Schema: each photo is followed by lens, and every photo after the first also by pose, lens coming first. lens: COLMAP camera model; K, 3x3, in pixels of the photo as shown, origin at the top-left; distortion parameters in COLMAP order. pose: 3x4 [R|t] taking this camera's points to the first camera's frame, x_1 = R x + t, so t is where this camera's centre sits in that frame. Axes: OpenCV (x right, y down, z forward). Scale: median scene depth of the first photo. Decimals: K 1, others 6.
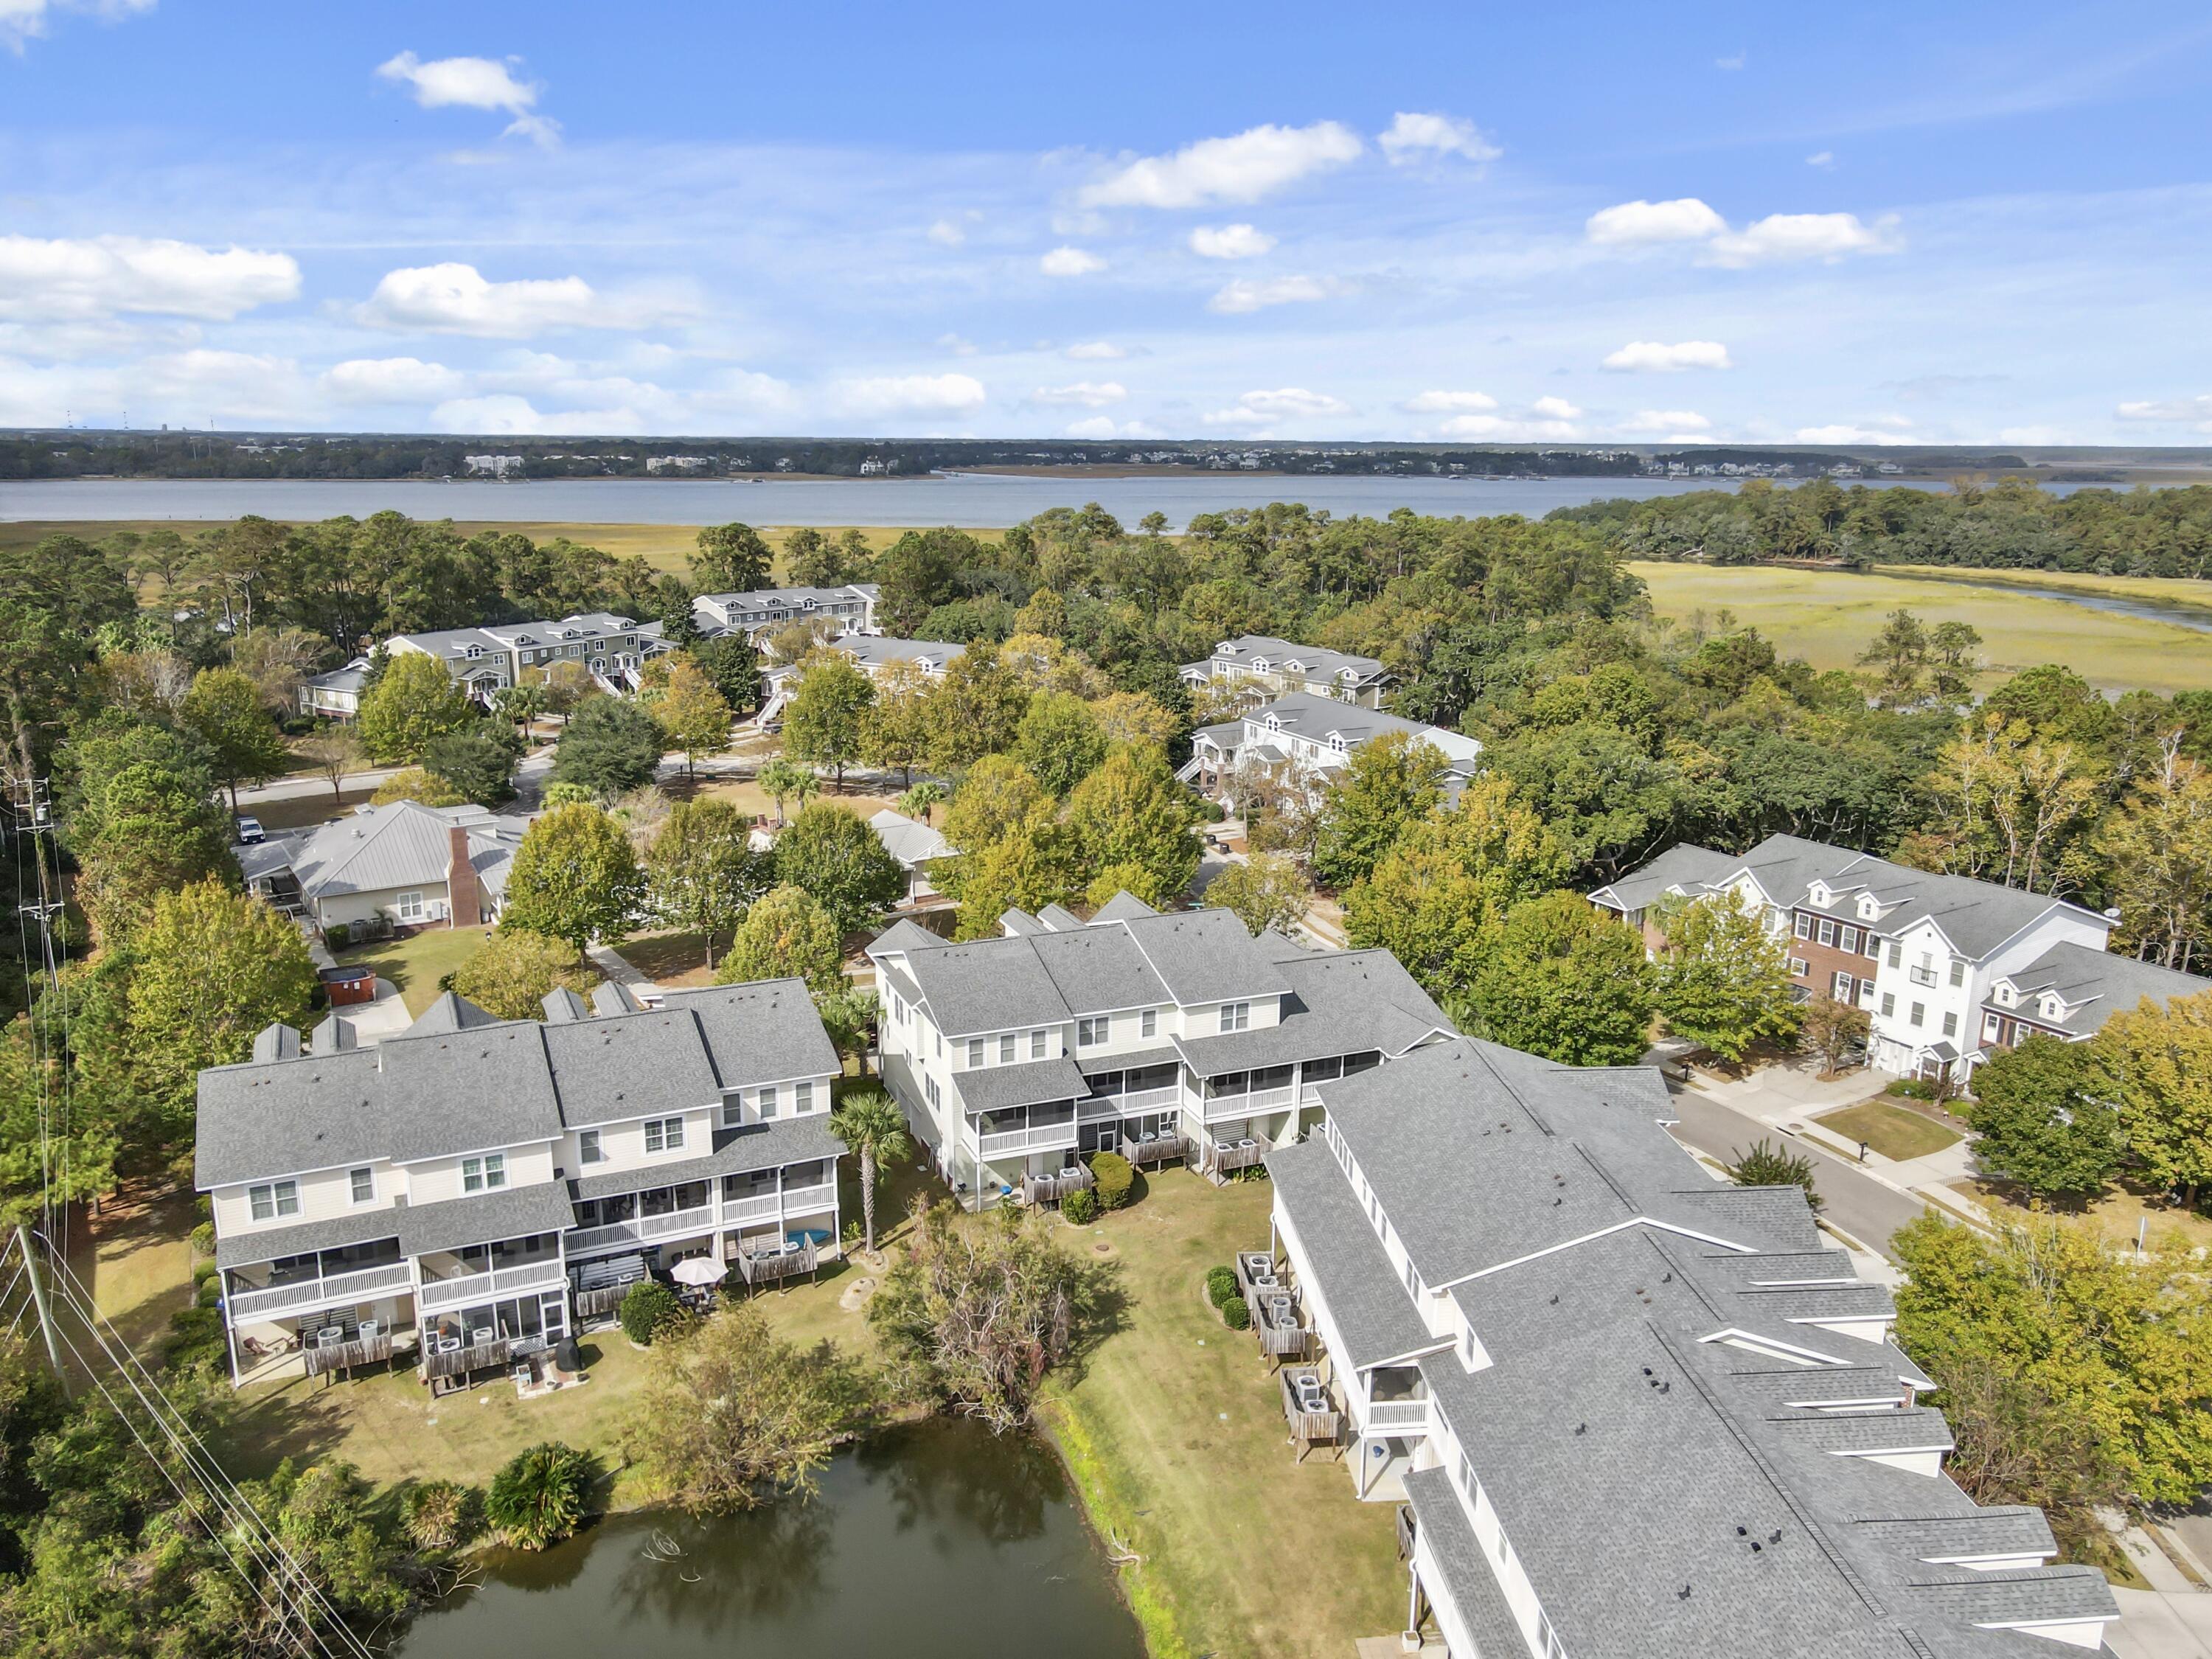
lens RADIAL K [[1629.4, 0, 1106.0], [0, 1629.4, 829.5], [0, 0, 1]] dist [0.008092, 0.007501]
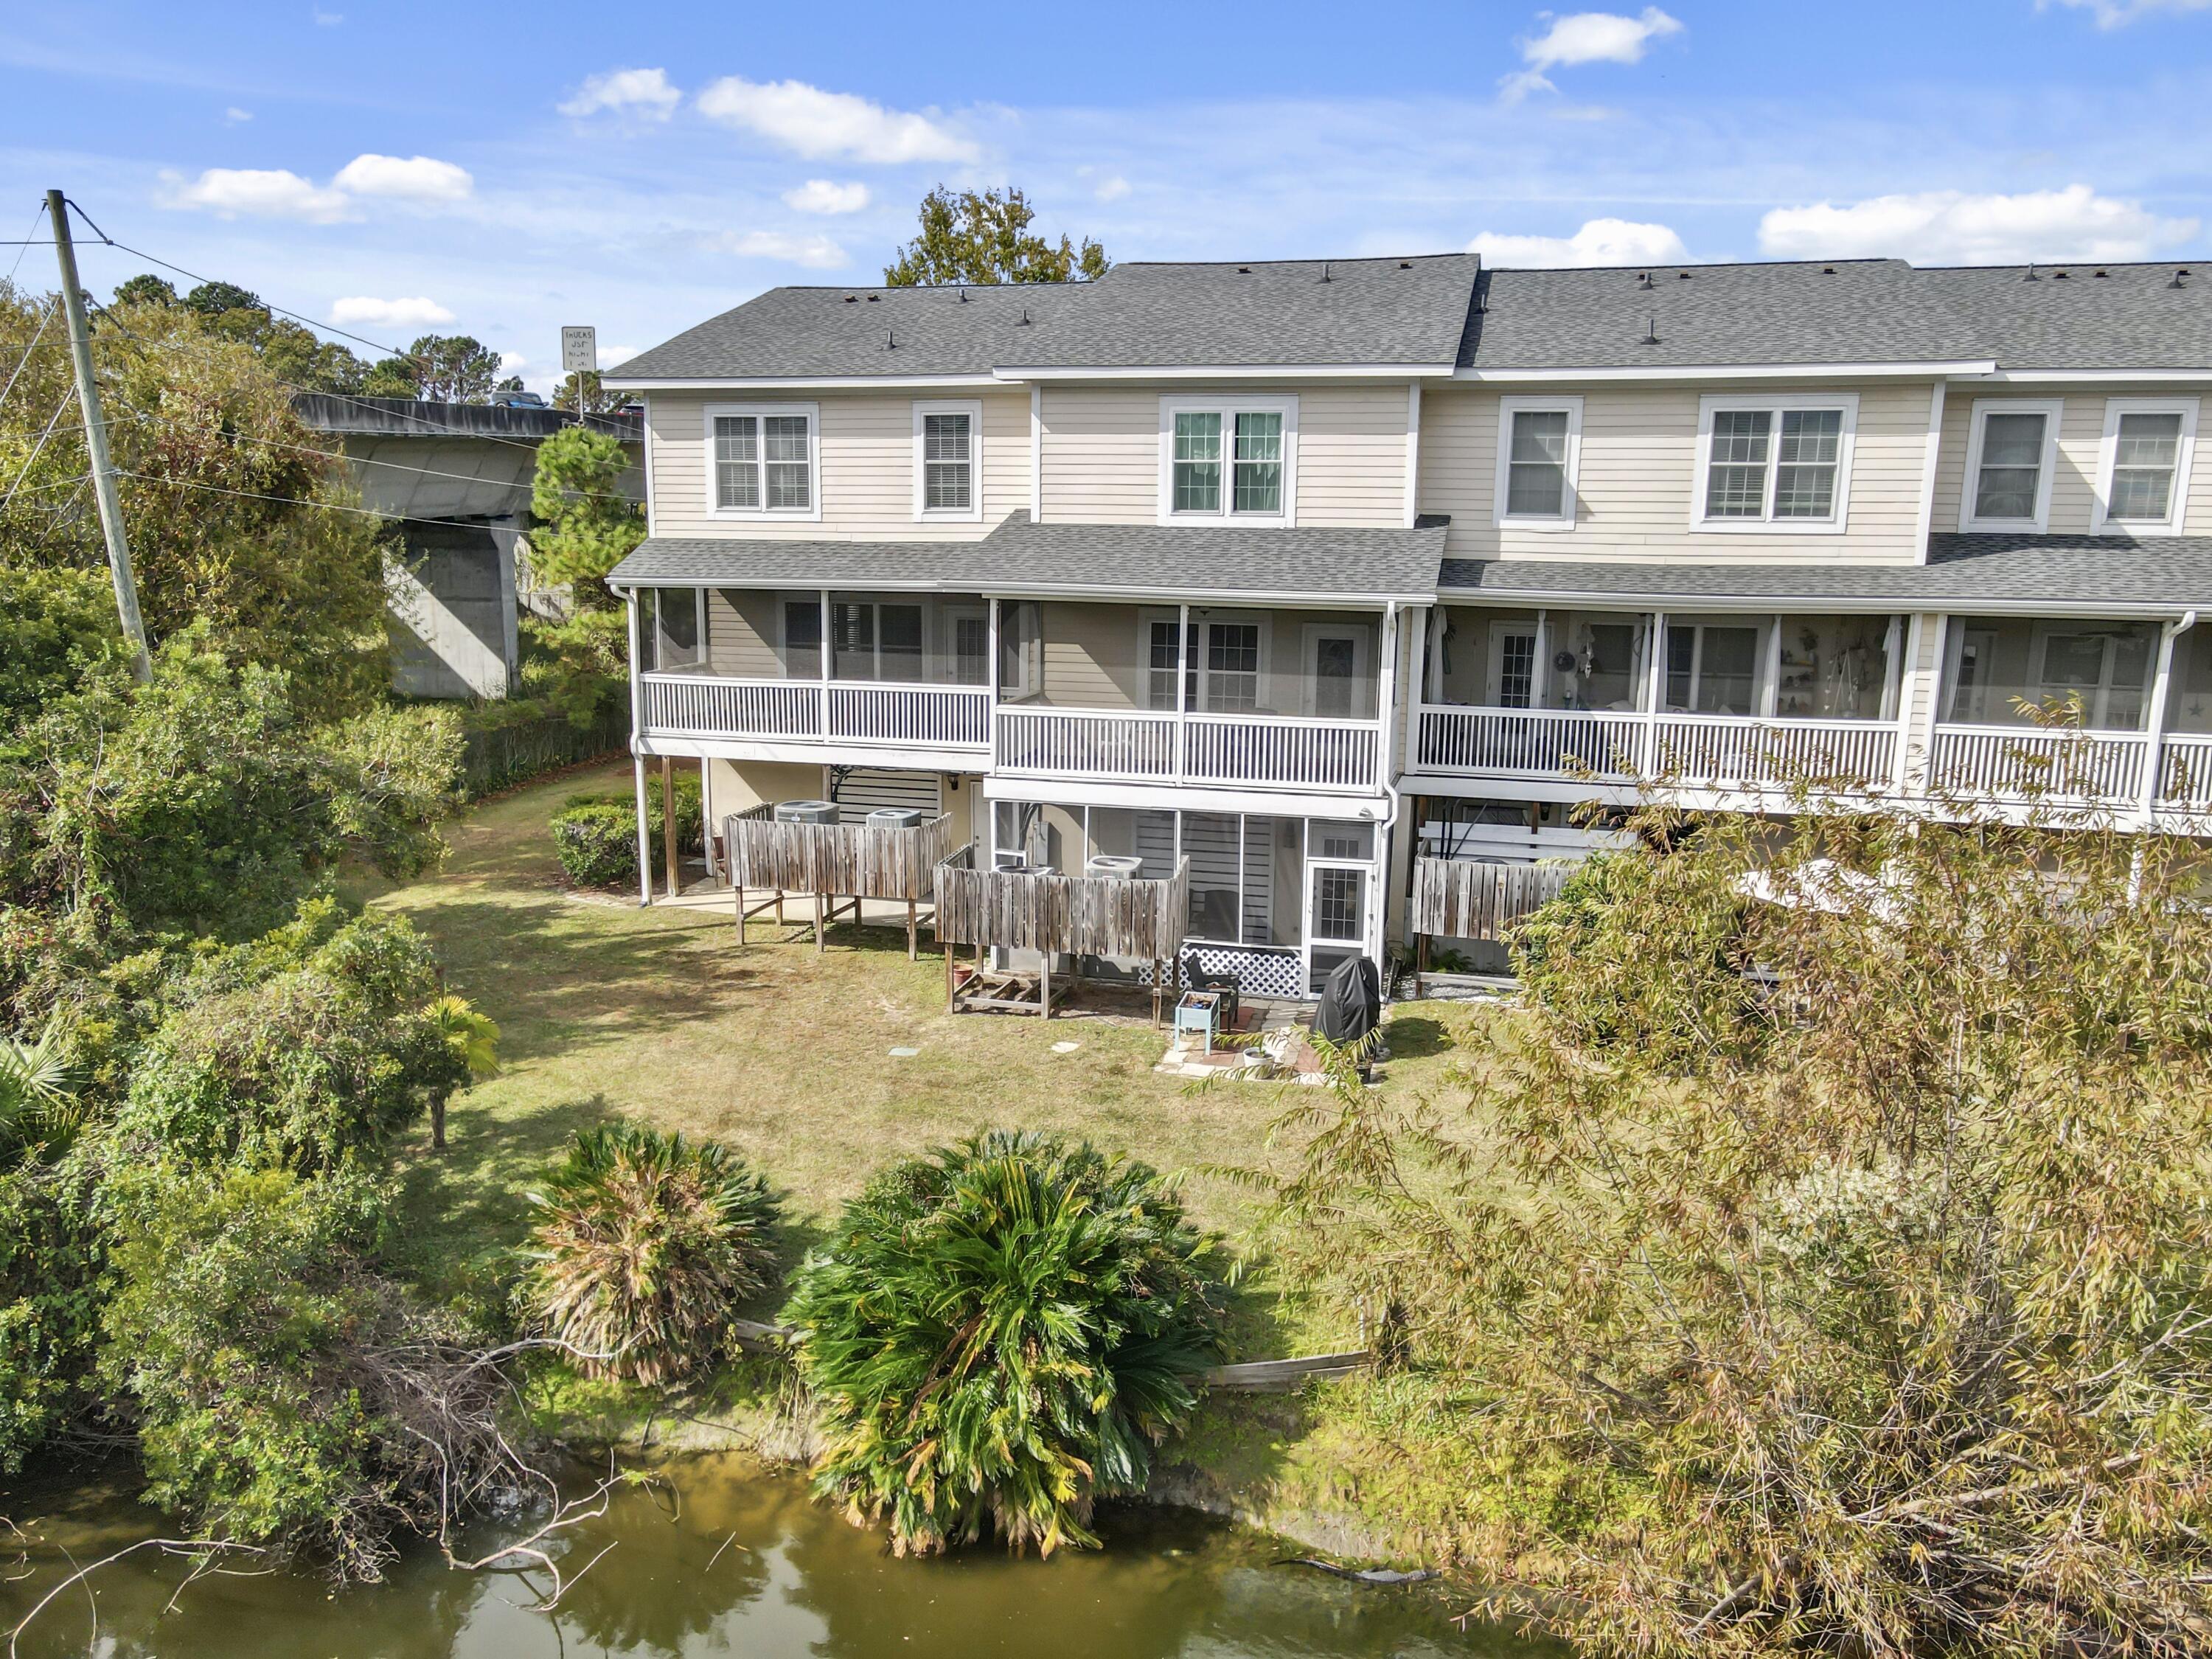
lens RADIAL K [[1618.1, 0, 1085.8], [0, 1618.1, 841.3], [0, 0, 1]] dist [0.010710, 0.005367]
pose [[0.763687, 0.123889, -0.633587, -0.158857], [-0.158021, 0.987432, 0.002609, 0.268770], [0.625948, 0.098127, 0.773667, 0.657309]]
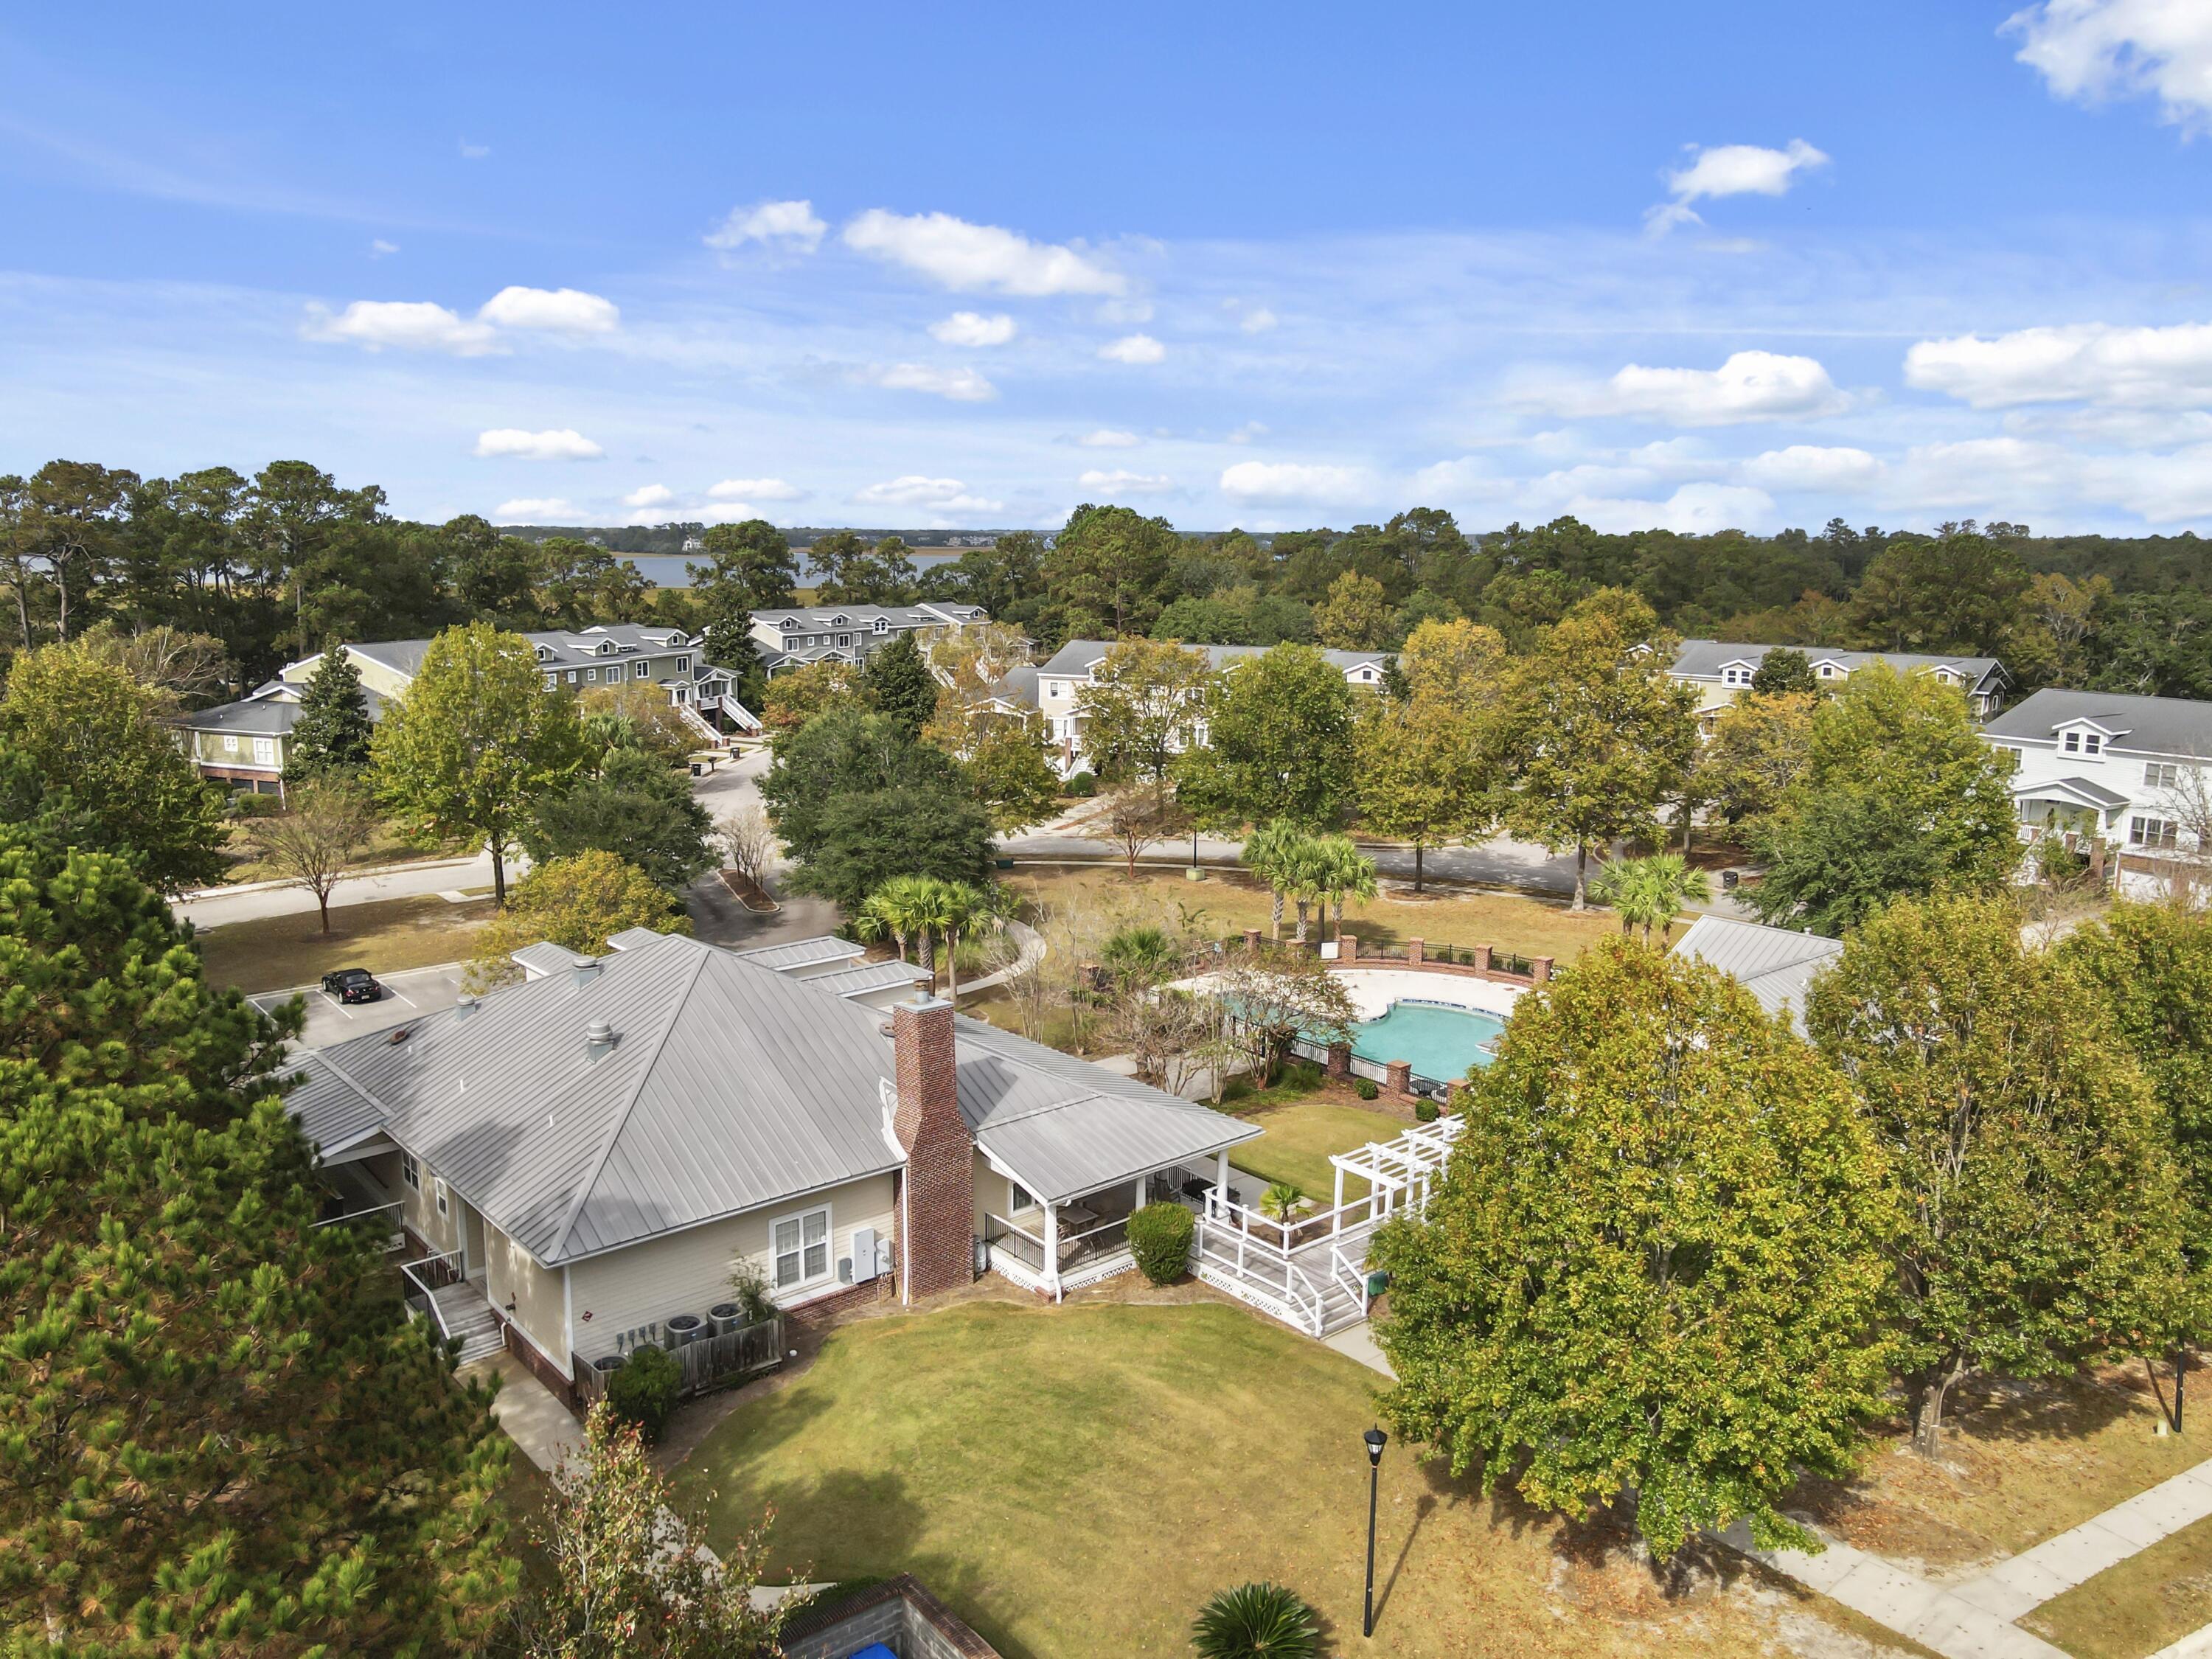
lens RADIAL K [[1629.4, 0, 1106.0], [0, 1629.4, 829.5], [0, 0, 1]] dist [0.008092, 0.007501]
pose [[0.991719, -0.023869, 0.126187, -0.668979], [0.030807, 0.998102, -0.053315, -0.032001], [-0.124675, 0.056761, 0.990573, 1.087751]]
